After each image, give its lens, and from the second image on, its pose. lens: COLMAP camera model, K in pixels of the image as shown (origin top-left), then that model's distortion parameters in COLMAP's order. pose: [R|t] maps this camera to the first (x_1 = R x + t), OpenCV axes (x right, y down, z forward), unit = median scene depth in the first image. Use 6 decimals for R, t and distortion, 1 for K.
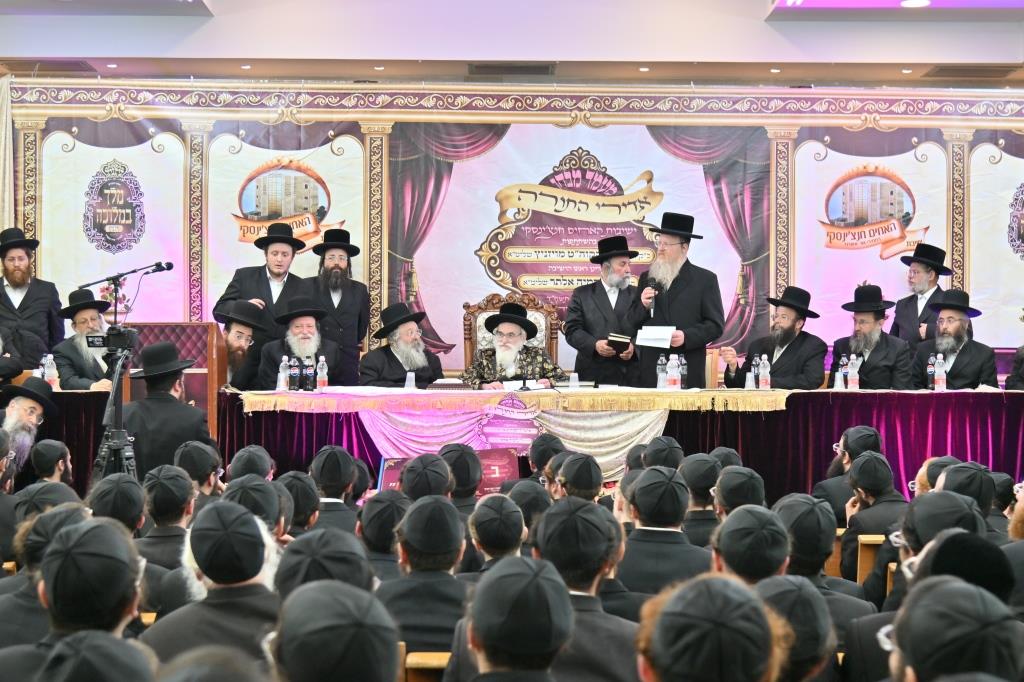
lens RADIAL K [[1816.4, 0, 512.0], [0, 1816.4, 341.0], [0, 0, 1]] dist [0.057958, -0.151445]
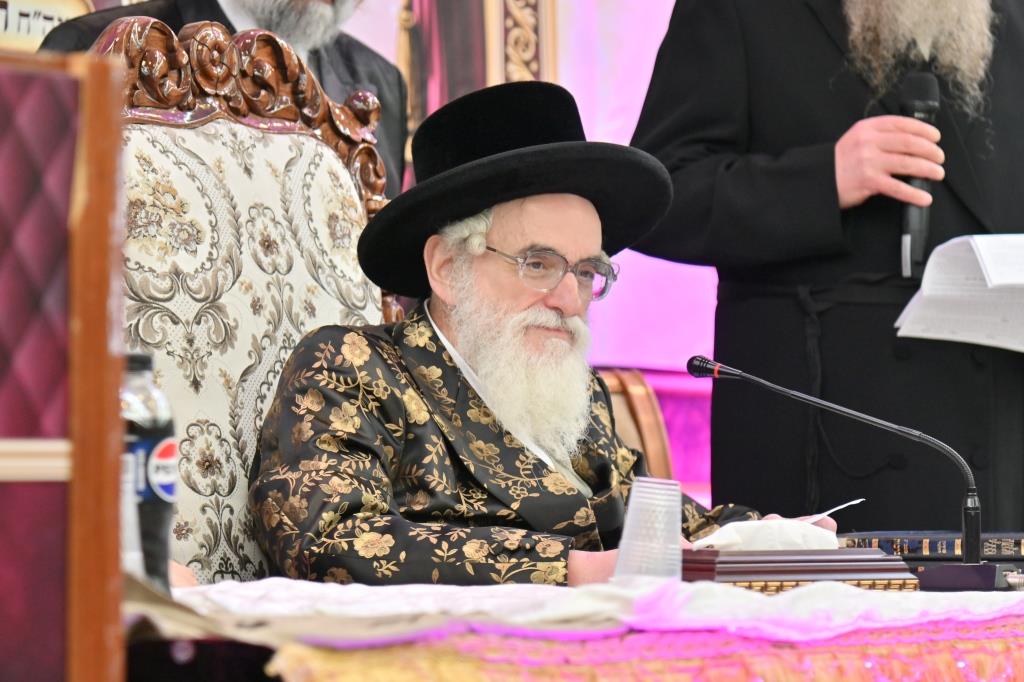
lens RADIAL K [[5122.1, 0, 512.0], [0, 5122.1, 341.0], [0, 0, 1]] dist [-0.089049, 10.026632]
pose [[0.582904, 0.025414, 0.812143, -0.352970], [-0.016107, 0.999676, -0.019721, 0.012122], [-0.812381, -0.001586, 0.583125, 0.642558]]
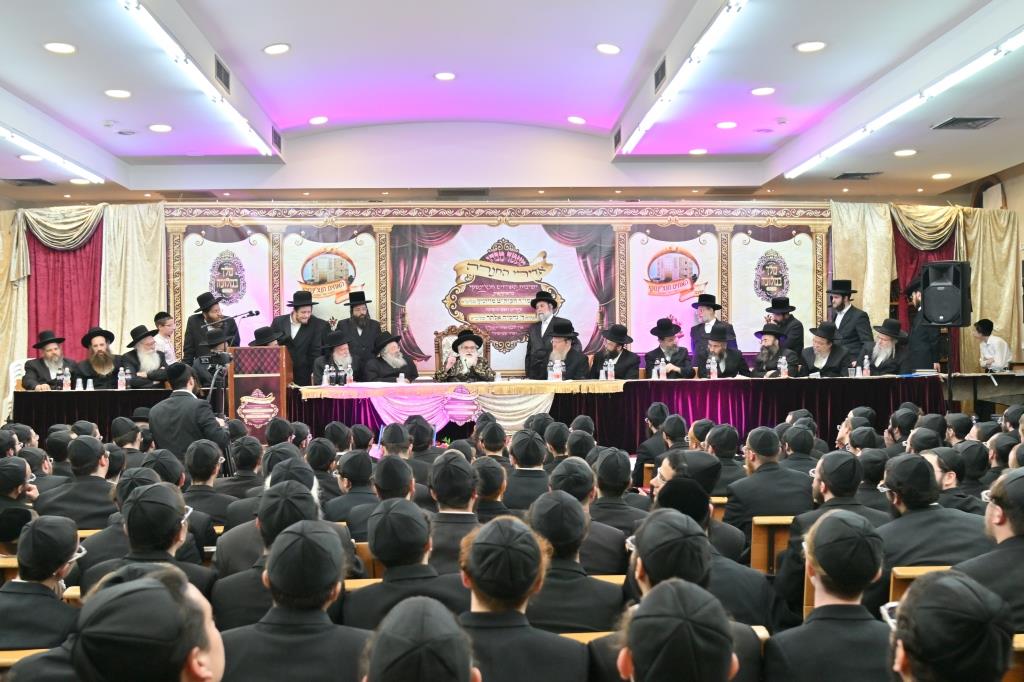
lens RADIAL K [[1063.3, 0, 512.0], [0, 1063.3, 341.0], [0, 0, 1]] dist [0.011529, 0.006041]
pose [[0.999496, -0.017083, 0.026764, 0.017491], [0.017271, 0.999828, -0.006797, -0.003806], [-0.026644, 0.007255, 0.999619, 0.008866]]
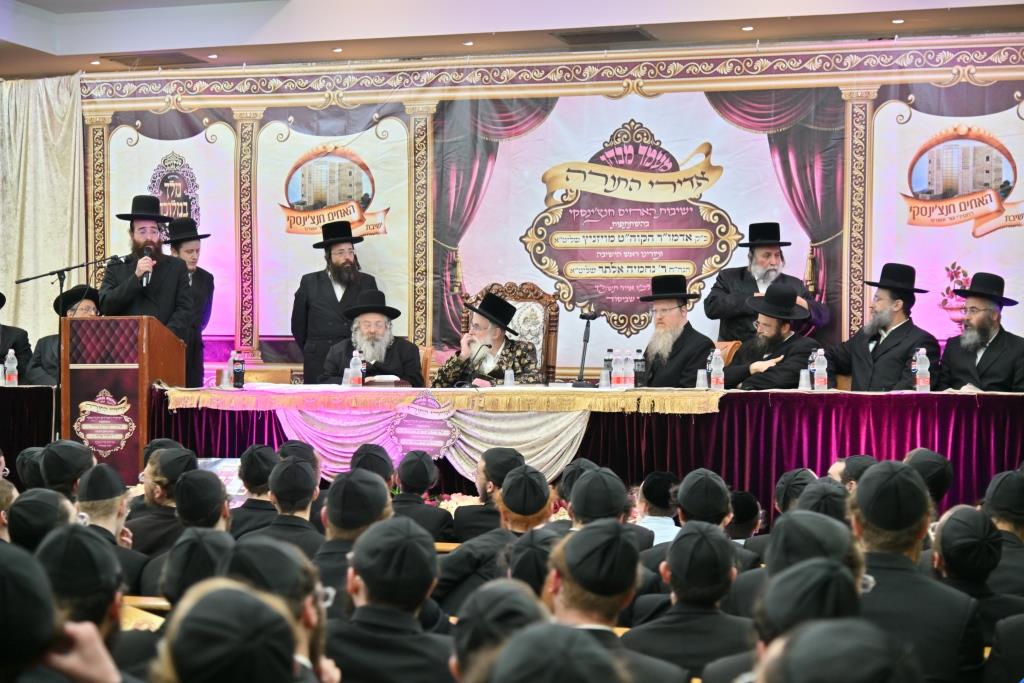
lens RADIAL K [[1934.3, 0, 512.0], [0, 1934.3, 341.5], [0, 0, 1]] dist [0.047853, -0.176218]
pose [[0.940624, -0.002391, -0.339441, 0.307437], [0.002637, 0.999996, 0.000264, 0.002861], [0.339440, -0.001143, 0.940627, 0.078661]]
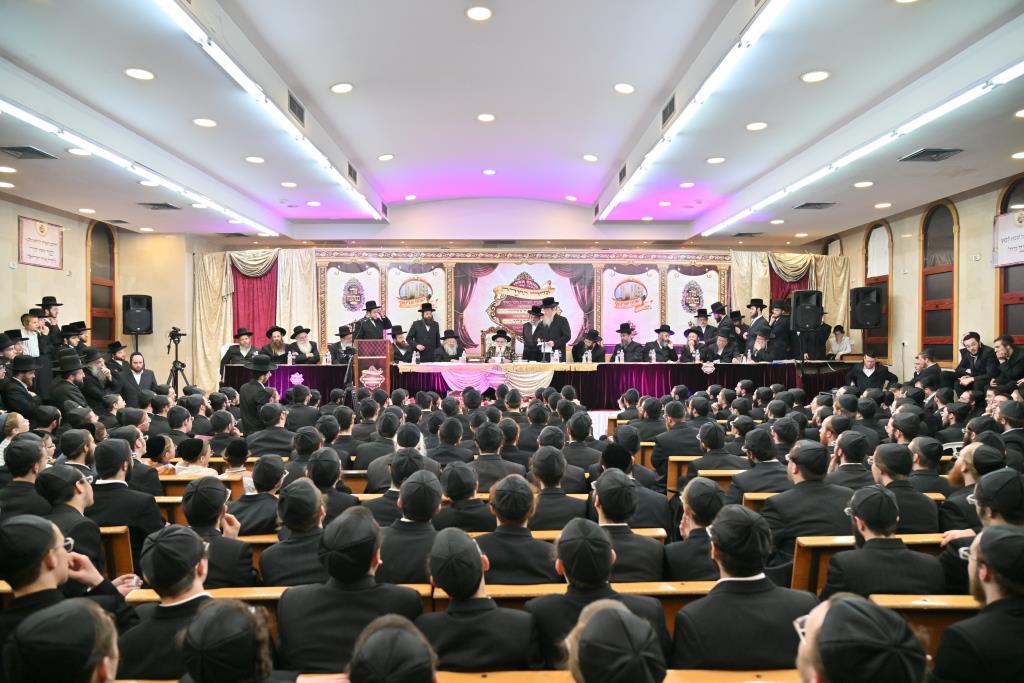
lens RADIAL K [[683.7, 0, 512.0], [0, 683.7, 341.5], [0, 0, 1]] dist [0.007162, -0.000316]
pose [[0.999984, -0.005284, -0.002001, 0.020571], [0.005317, 0.999841, 0.017029, -0.019860], [0.001911, -0.017039, 0.999853, -0.025322]]
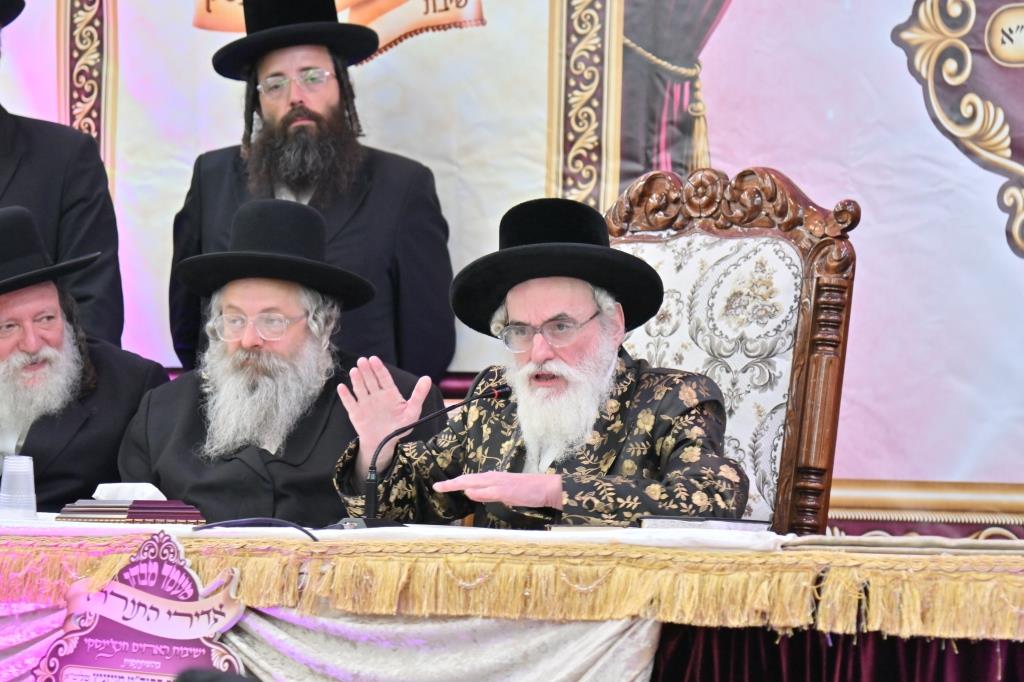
lens RADIAL K [[5122.1, 0, 512.0], [0, 5122.1, 341.0], [0, 0, 1]] dist [-0.089049, 10.026632]
pose [[0.781593, -0.003266, -0.623780, 0.398947], [-0.016913, 0.999508, -0.026425, 0.016132], [0.623559, 0.031204, 0.781153, 0.389878]]
